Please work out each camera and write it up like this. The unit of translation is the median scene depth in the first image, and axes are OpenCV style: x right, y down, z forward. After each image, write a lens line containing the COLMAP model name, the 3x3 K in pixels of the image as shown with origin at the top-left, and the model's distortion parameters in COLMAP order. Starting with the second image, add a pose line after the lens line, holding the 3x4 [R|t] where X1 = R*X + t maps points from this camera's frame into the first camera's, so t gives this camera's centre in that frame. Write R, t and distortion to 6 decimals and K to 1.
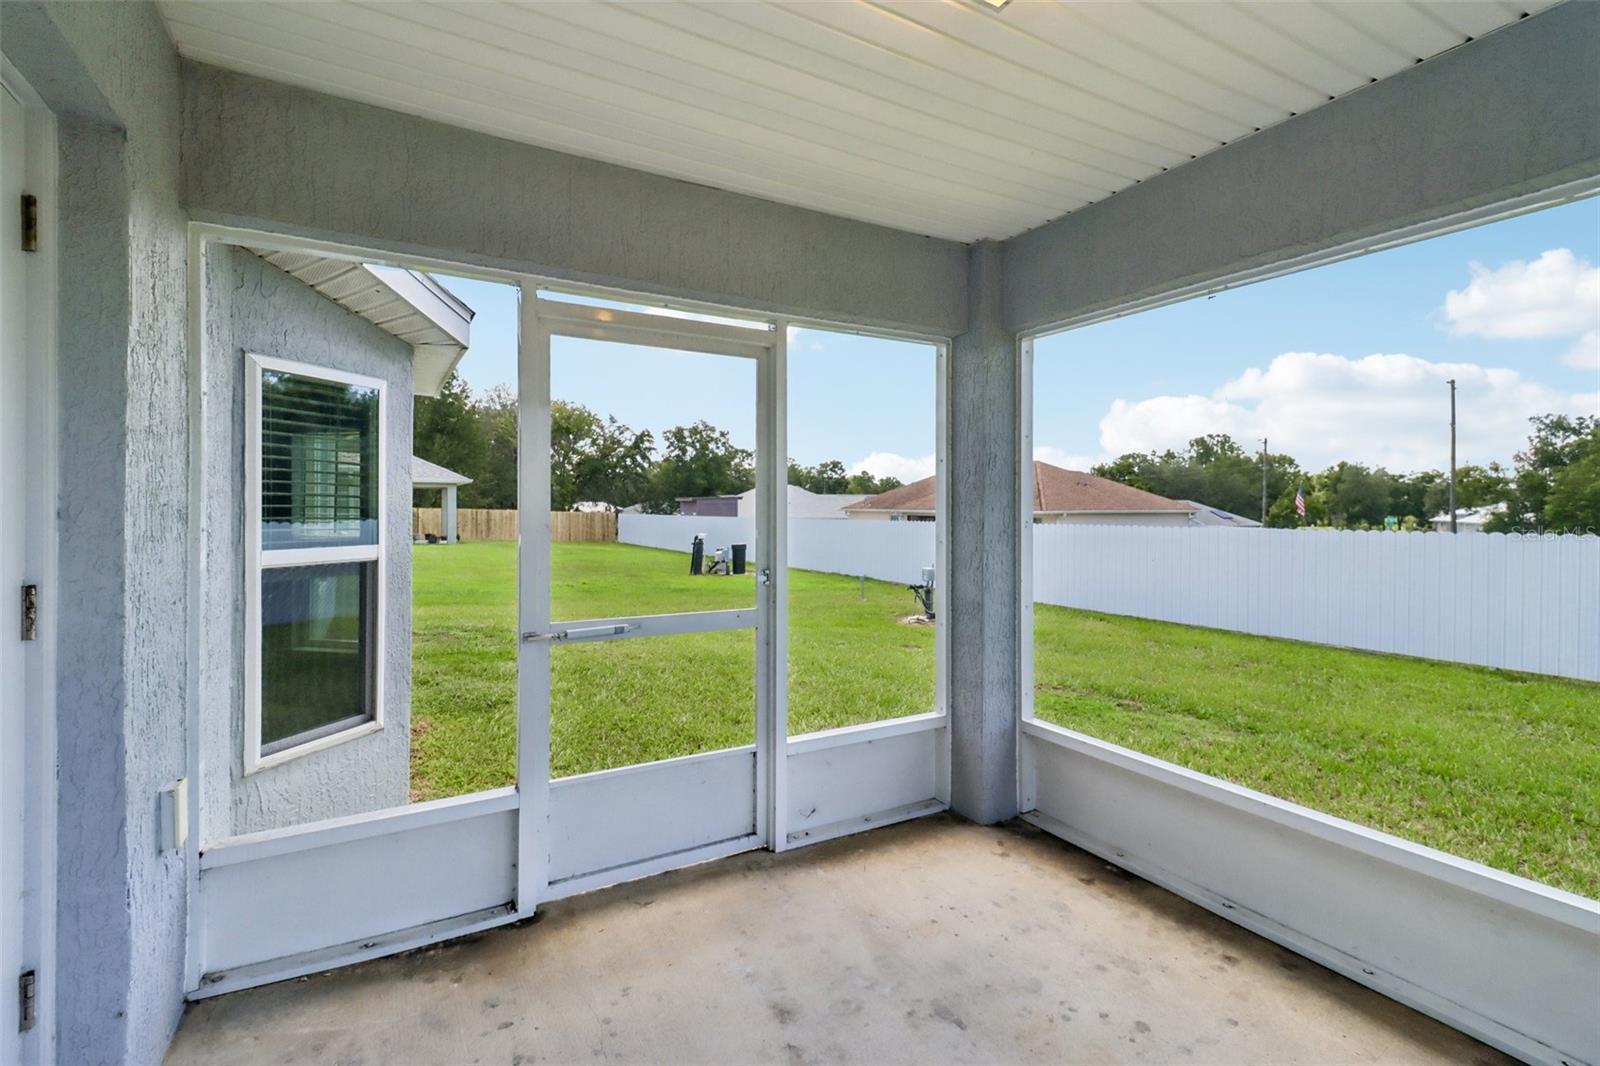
lens RADIAL K [[740.5, 0, 797.4], [0, 740.5, 503.3], [0, 0, 1]] dist [0.020858, -0.015148]
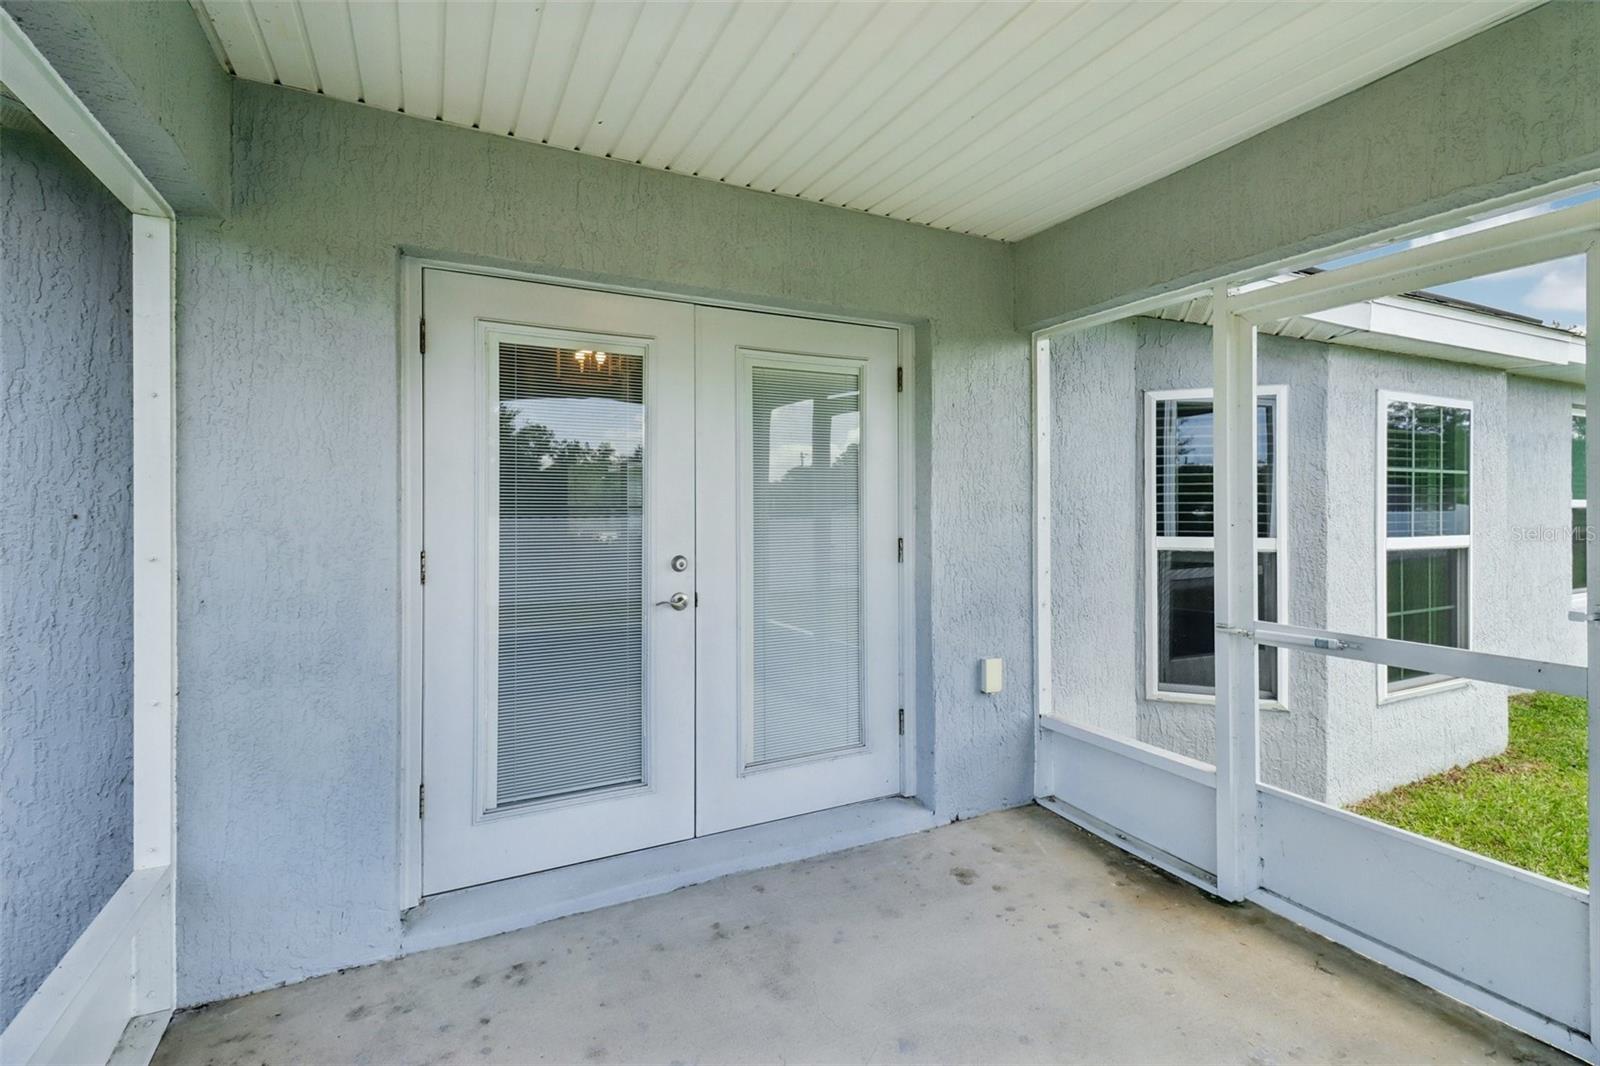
lens RADIAL K [[740.5, 0, 797.4], [0, 740.5, 503.3], [0, 0, 1]] dist [0.020858, -0.015148]
pose [[-0.071542, -0.005613, -0.997422, 0.729876], [0.007126, 0.999956, -0.006139, 0.008010], [0.997412, -0.007547, -0.071499, 0.494196]]
